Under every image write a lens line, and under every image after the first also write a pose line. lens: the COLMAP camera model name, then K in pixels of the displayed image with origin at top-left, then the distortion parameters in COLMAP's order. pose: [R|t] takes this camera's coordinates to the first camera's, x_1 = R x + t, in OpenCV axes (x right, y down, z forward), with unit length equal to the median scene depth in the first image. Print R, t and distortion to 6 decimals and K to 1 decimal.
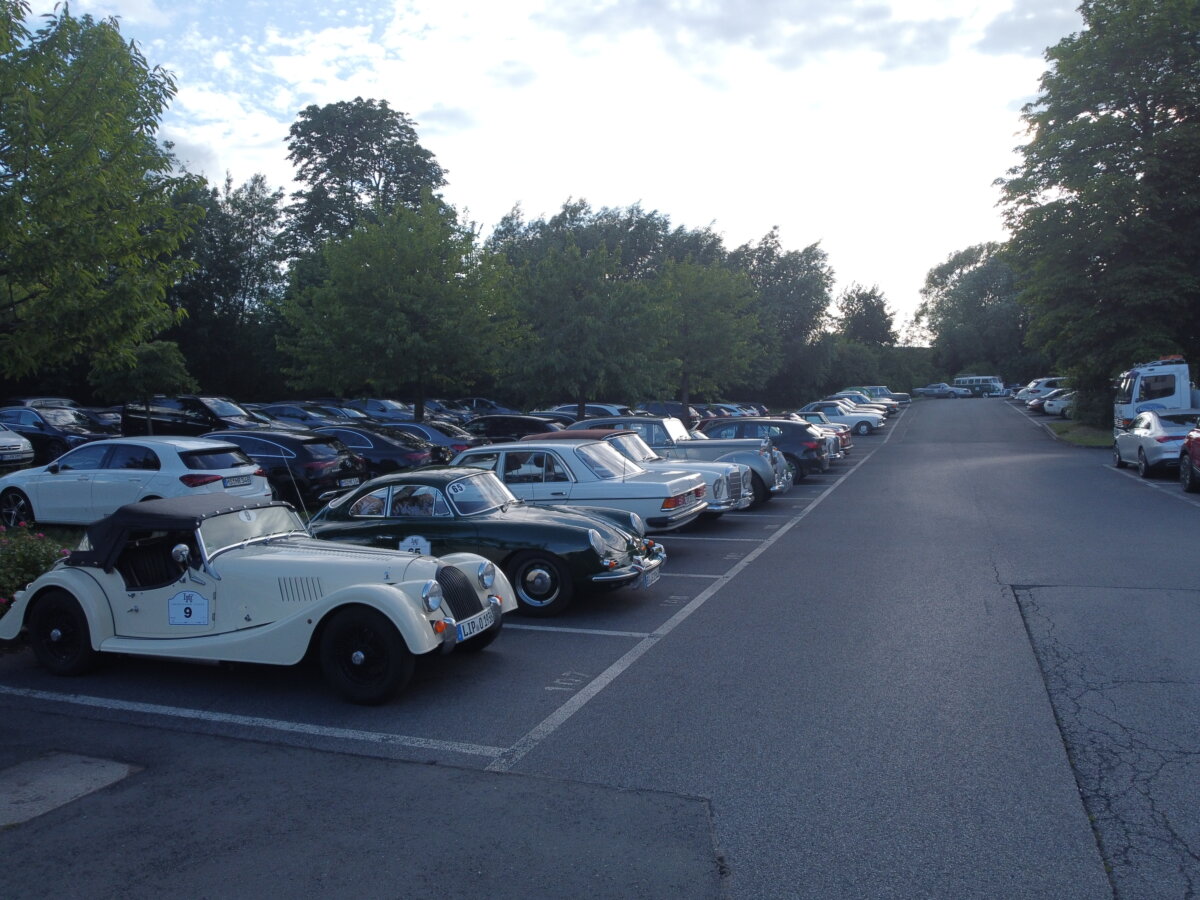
lens RADIAL K [[929.7, 0, 604.4], [0, 929.7, 437.5], [0, 0, 1]] dist [-0.019010, -0.001298]
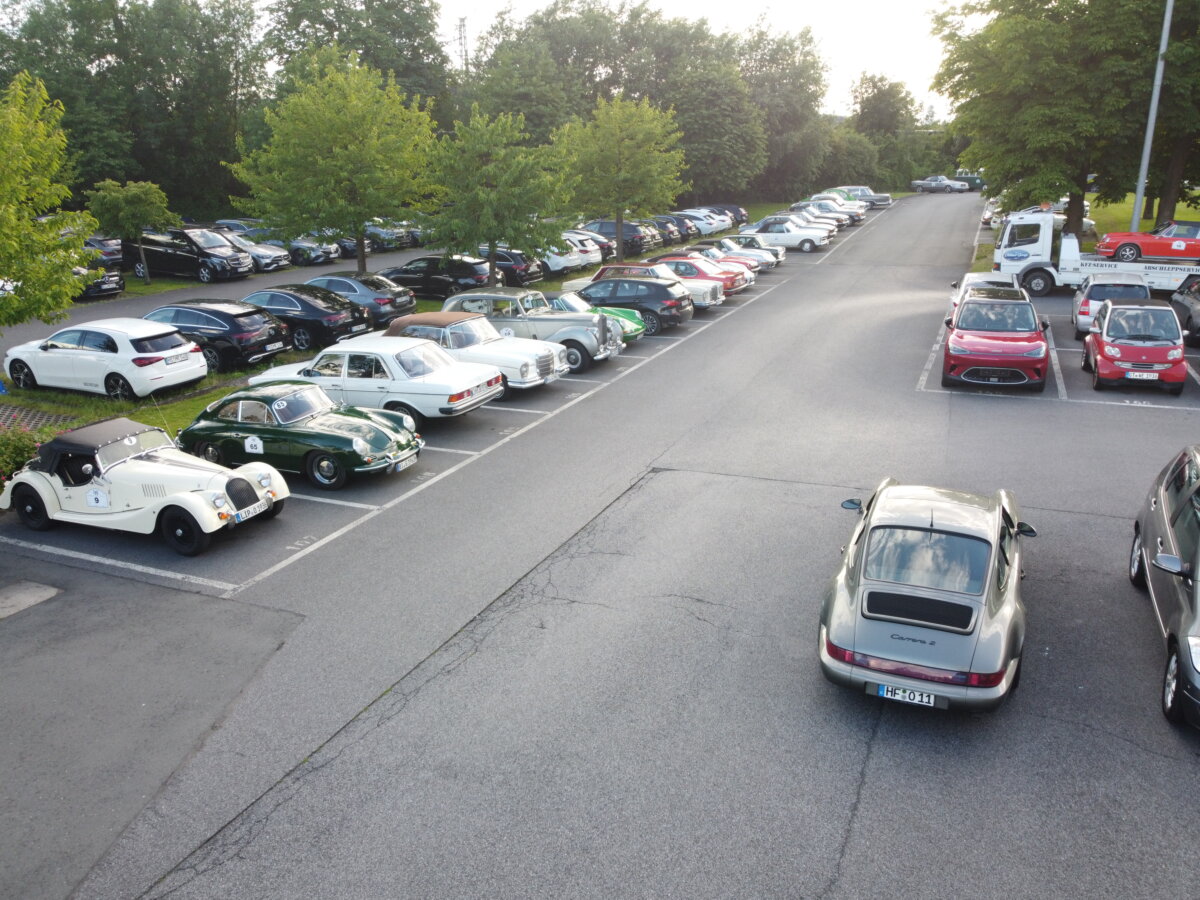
lens RADIAL K [[938.7, 0, 600.0], [0, 938.7, 450.0], [0, 0, 1]] dist [-0.009134, -0.007370]
pose [[0.998439, 0.017642, -0.052990, 0.540743], [-0.003206, 0.965338, 0.260983, -0.333834], [0.055758, -0.260406, 0.963888, -0.583390]]
